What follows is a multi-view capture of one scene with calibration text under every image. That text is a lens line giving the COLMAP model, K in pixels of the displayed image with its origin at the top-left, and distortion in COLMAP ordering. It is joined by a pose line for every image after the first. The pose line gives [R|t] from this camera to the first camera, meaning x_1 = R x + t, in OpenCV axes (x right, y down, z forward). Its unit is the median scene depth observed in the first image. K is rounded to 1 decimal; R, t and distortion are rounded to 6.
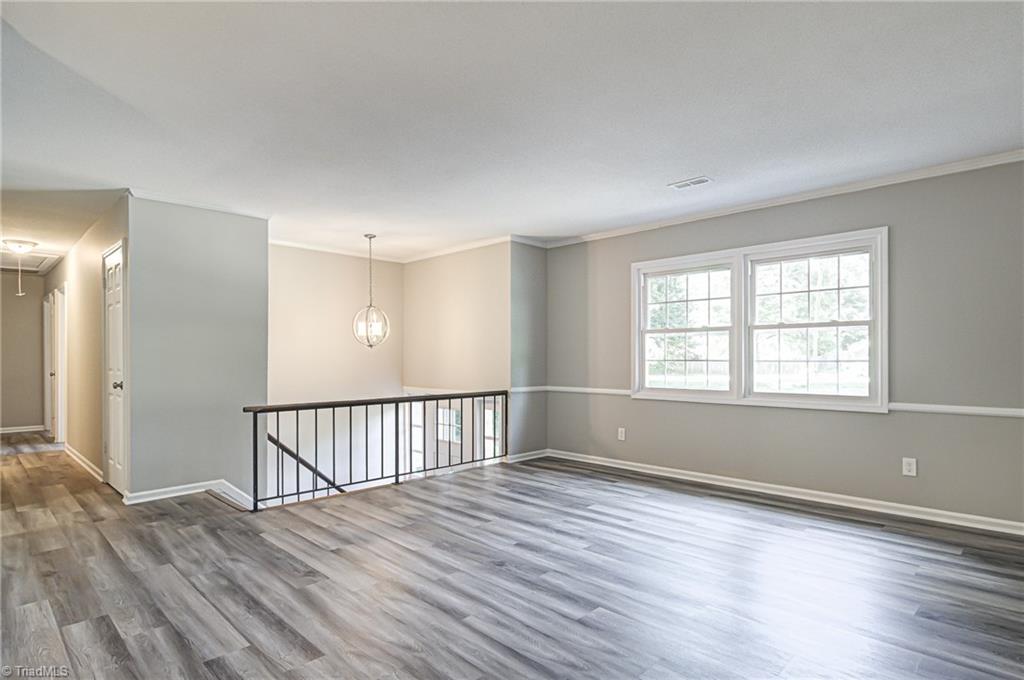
lens RADIAL K [[544.9, 0, 507.1], [0, 544.9, 354.5], [0, 0, 1]] dist [0.004806, 0.000995]
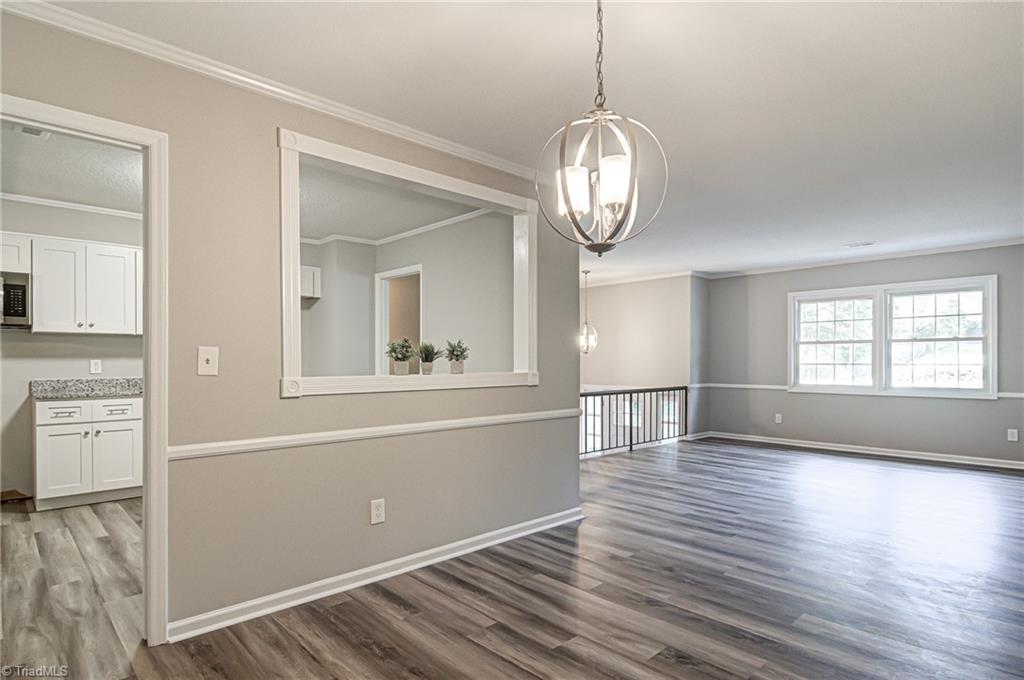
lens RADIAL K [[548.1, 0, 512.1], [0, 548.1, 356.7], [0, 0, 1]] dist [0.003992, 0.000460]
pose [[0.999795, 0.002402, -0.020120, -0.498540], [-0.002497, 0.999986, -0.004701, 0.000879], [0.020109, 0.004751, 0.999787, -0.440533]]
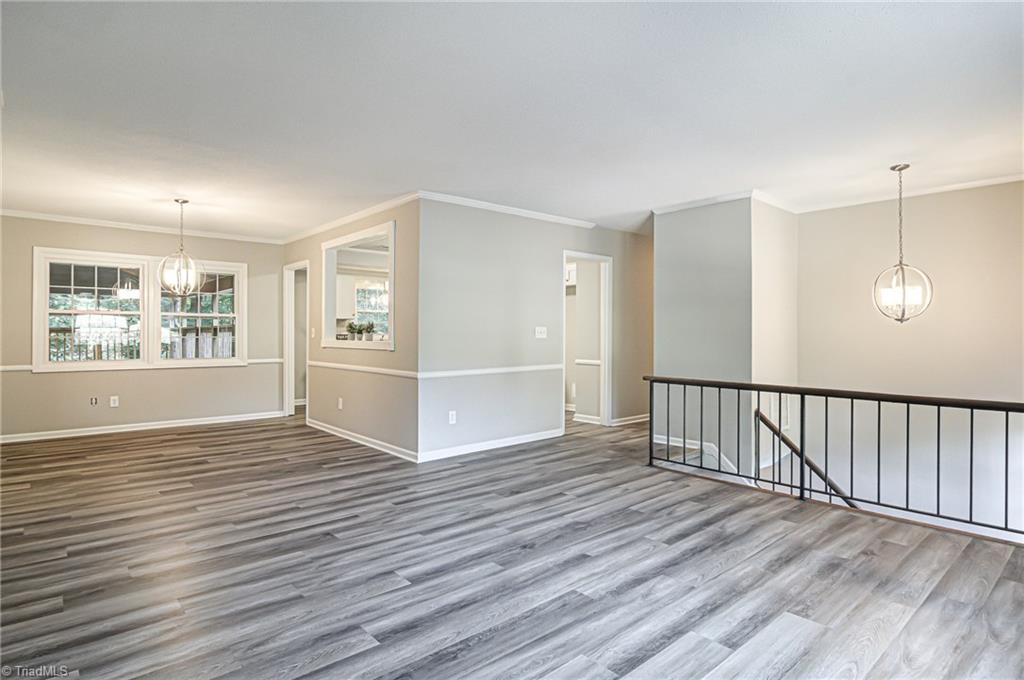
lens RADIAL K [[543.2, 0, 511.8], [0, 543.2, 336.5], [0, 0, 1]] dist [0.002467, 0.000142]
pose [[-0.058237, 0.006291, -0.998283, 0.607825], [-0.000368, 0.999980, 0.006323, 0.001911], [0.998303, 0.000736, -0.058234, 0.655193]]
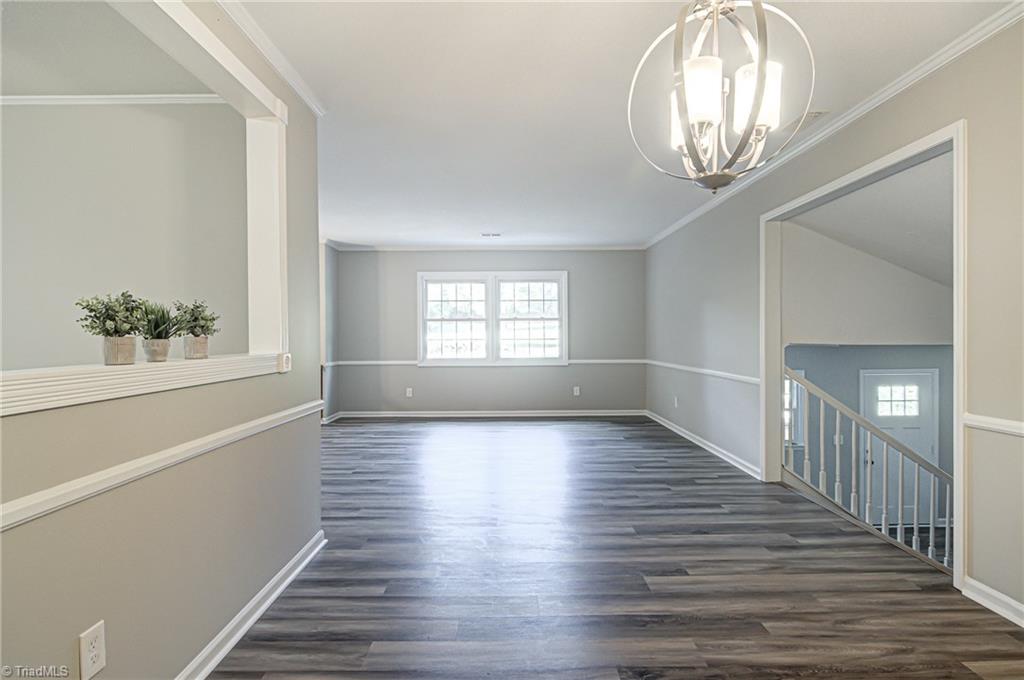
lens RADIAL K [[543.2, 0, 511.8], [0, 543.2, 336.5], [0, 0, 1]] dist [0.002467, 0.000142]
pose [[0.699880, -0.000183, 0.714260, -0.708801], [0.000862, 0.999999, -0.000588, 0.003293], [-0.714259, 0.001027, 0.699880, -0.195592]]
